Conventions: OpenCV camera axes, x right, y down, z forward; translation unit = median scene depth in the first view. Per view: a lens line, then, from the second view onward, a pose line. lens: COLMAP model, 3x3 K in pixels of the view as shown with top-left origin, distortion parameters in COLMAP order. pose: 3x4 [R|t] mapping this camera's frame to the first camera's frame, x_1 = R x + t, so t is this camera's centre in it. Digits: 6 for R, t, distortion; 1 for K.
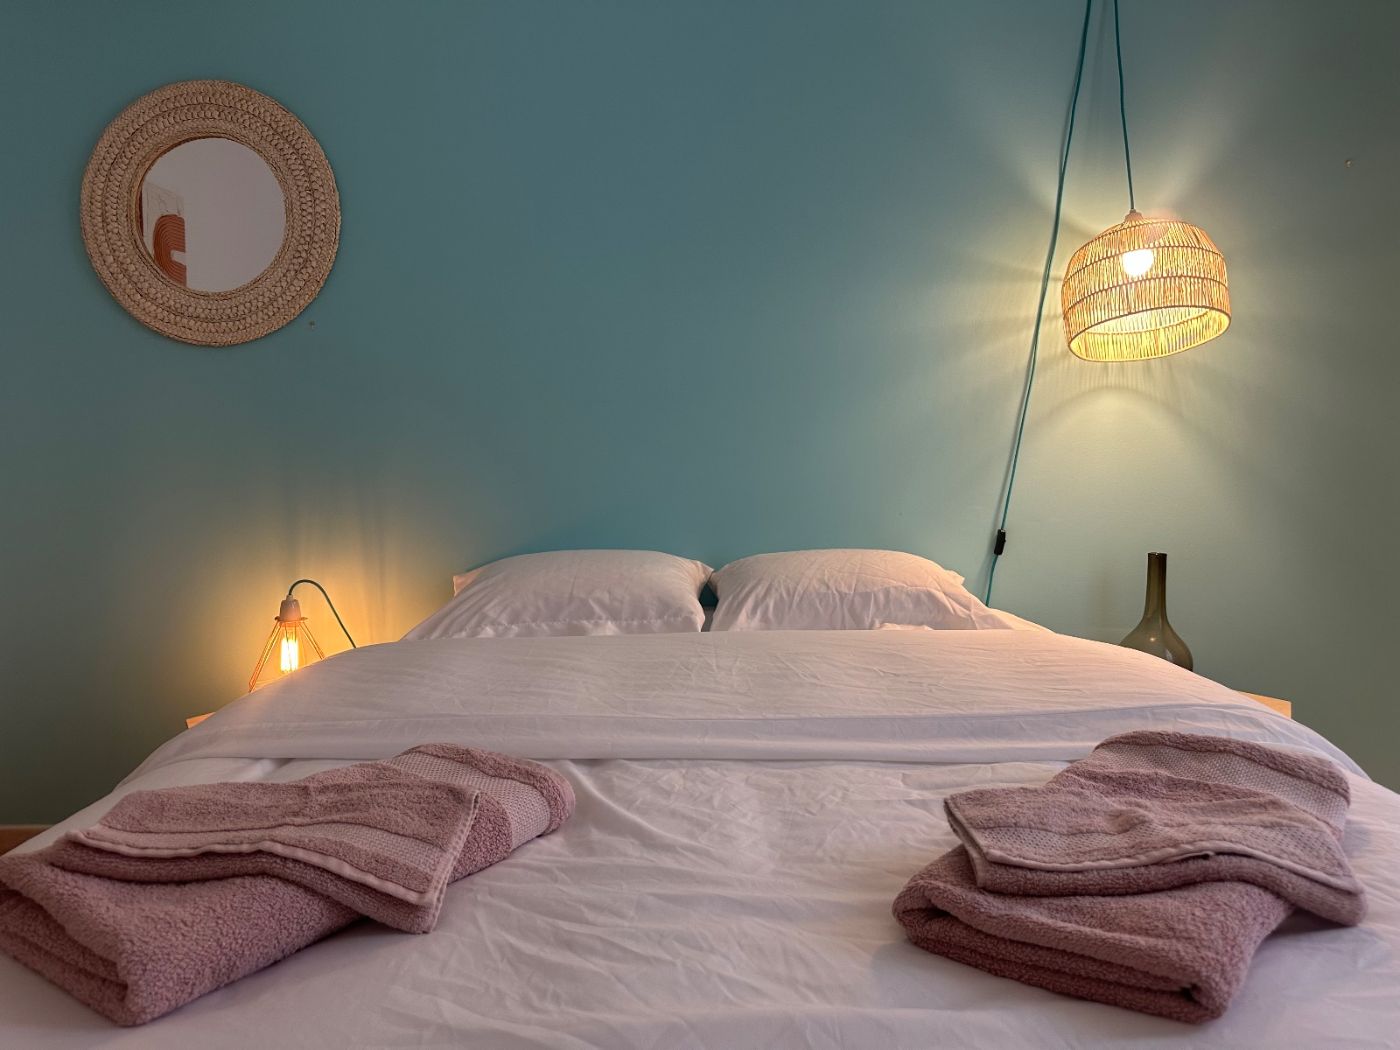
lens RADIAL K [[989.6, 0, 700.0], [0, 989.6, 525.0], [0, 0, 1]] dist [0.009411, 0.000567]
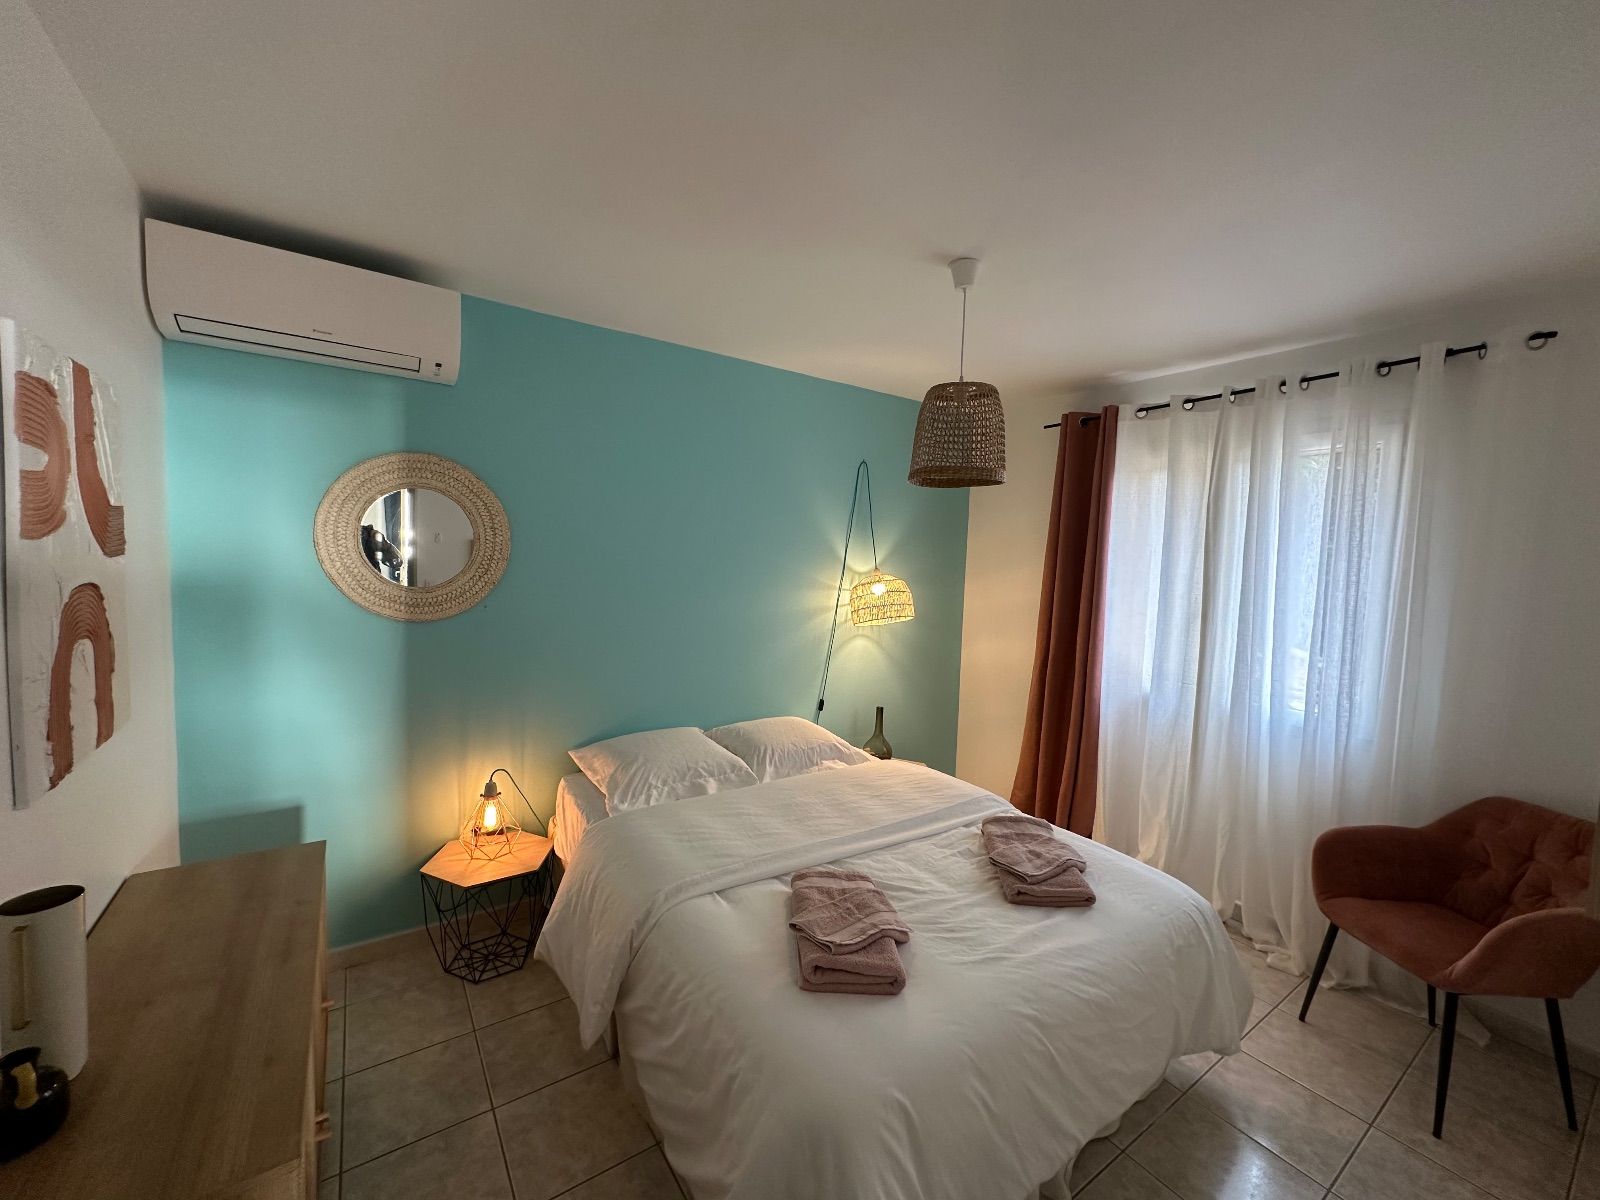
lens RADIAL K [[633.0, 0, 800.0], [0, 633.0, 600.0], [0, 0, 1]] dist [-0.001518, -0.000257]
pose [[0.821895, 0.014035, 0.569466, -0.563242], [-0.007663, 0.999878, -0.013582, -0.206768], [-0.569588, 0.006799, 0.821903, -0.144068]]
